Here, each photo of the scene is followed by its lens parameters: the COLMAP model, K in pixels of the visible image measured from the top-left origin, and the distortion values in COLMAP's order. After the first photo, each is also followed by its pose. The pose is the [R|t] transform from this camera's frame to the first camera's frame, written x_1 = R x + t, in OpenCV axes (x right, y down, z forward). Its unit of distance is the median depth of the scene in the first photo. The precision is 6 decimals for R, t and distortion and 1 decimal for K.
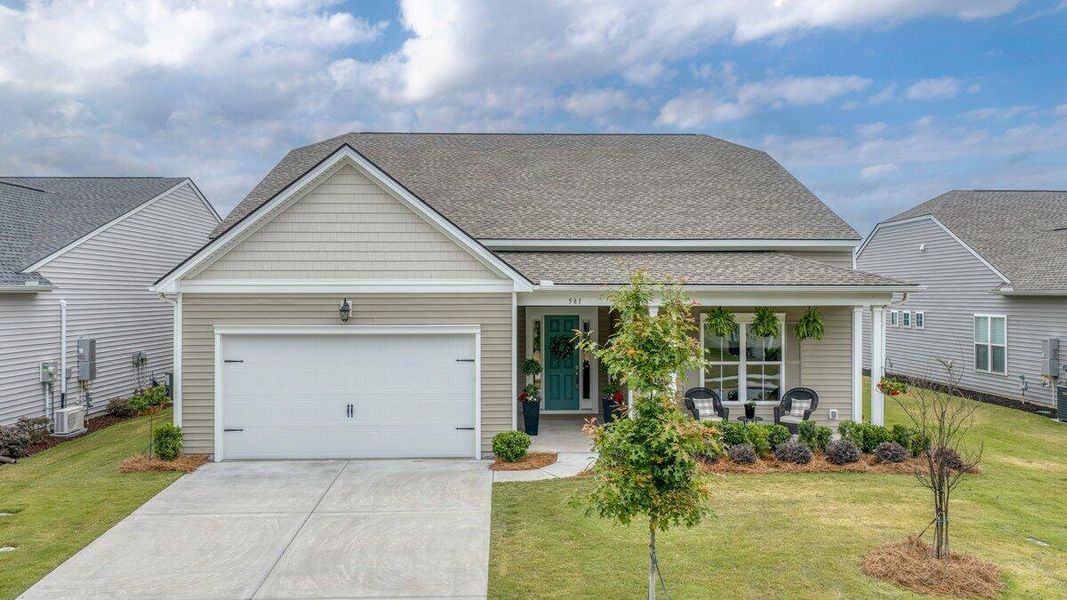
lens RADIAL K [[785.5, 0, 533.1], [0, 785.5, 300.0], [0, 0, 1]] dist [0.017826, 0.000534]
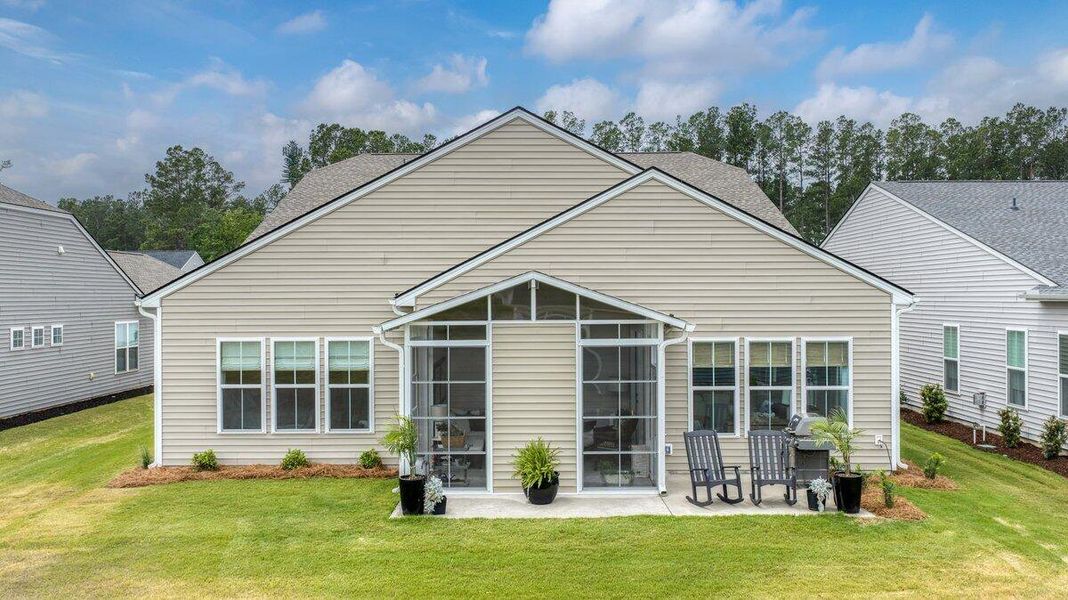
lens RADIAL K [[905.6, 0, 530.6], [0, 905.6, 298.2], [0, 0, 1]] dist [0.032483, -0.023609]
pose [[-0.999682, 0.001483, 0.025171, -0.032178], [0.001697, 0.999963, 0.008459, -0.021556], [-0.025158, 0.008499, -0.999647, 2.012009]]
